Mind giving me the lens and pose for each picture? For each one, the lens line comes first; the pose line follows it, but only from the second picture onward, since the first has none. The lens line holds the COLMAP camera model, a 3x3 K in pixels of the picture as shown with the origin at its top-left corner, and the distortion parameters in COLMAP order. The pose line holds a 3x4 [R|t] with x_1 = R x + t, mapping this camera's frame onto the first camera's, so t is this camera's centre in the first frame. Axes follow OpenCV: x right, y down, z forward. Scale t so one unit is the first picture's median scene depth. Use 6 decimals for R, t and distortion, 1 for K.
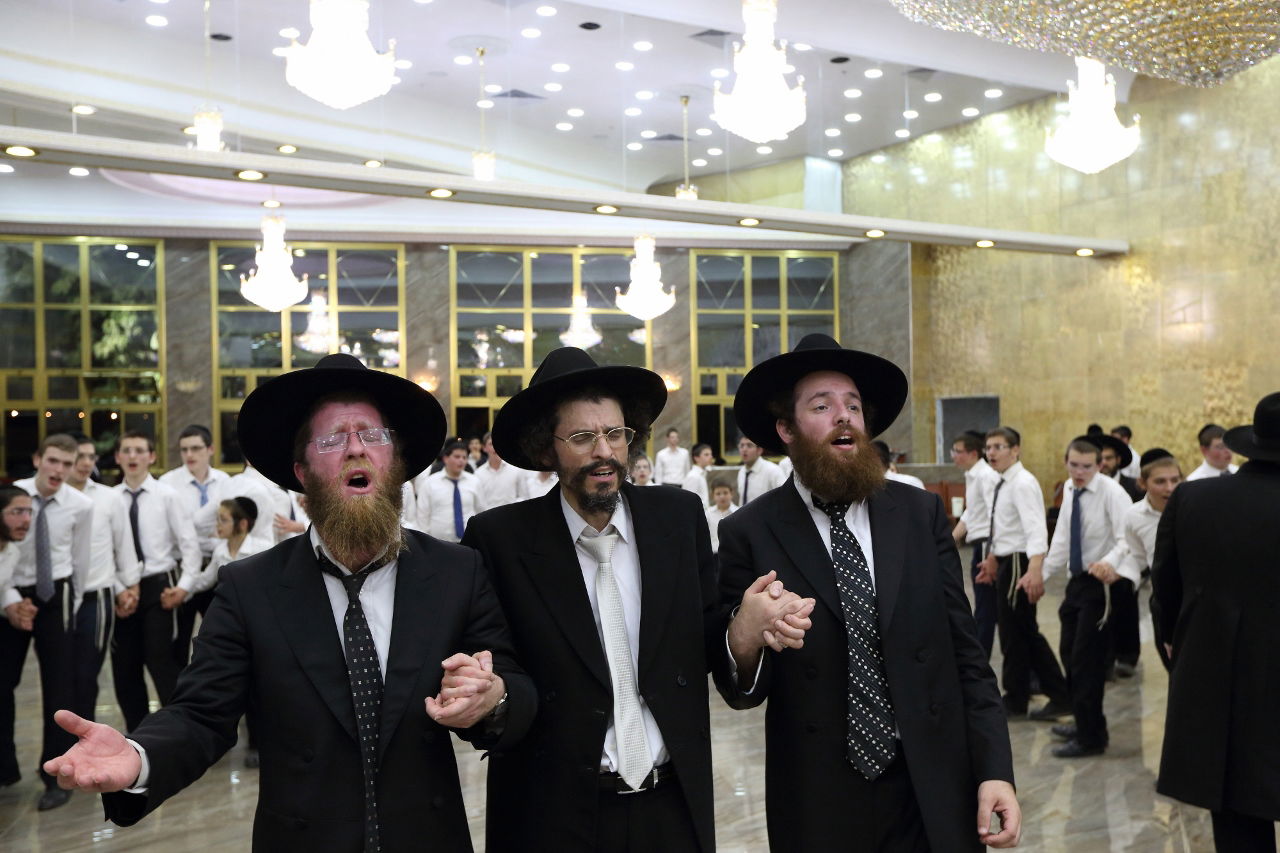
lens RADIAL K [[1204.2, 0, 640.0], [0, 1204.2, 426.5], [0, 0, 1]] dist [0.012565, 0.004717]
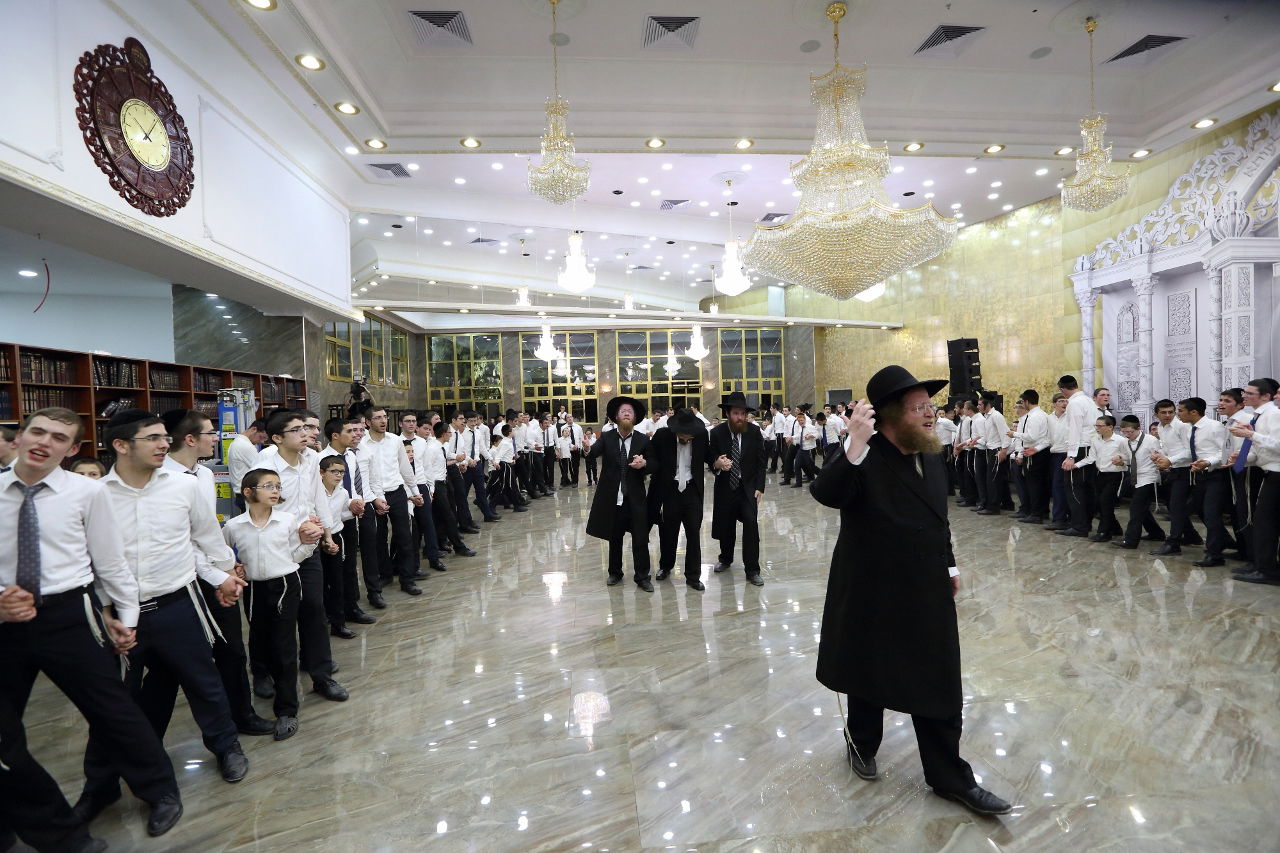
lens RADIAL K [[636.6, 0, 640.0], [0, 636.6, 426.5], [0, 0, 1]] dist [0.000553, 0.000358]
pose [[0.992907, -0.013065, -0.118176, 0.036831], [0.017609, 0.999142, 0.037486, -0.006526], [0.117585, -0.039301, 0.992285, -0.252273]]
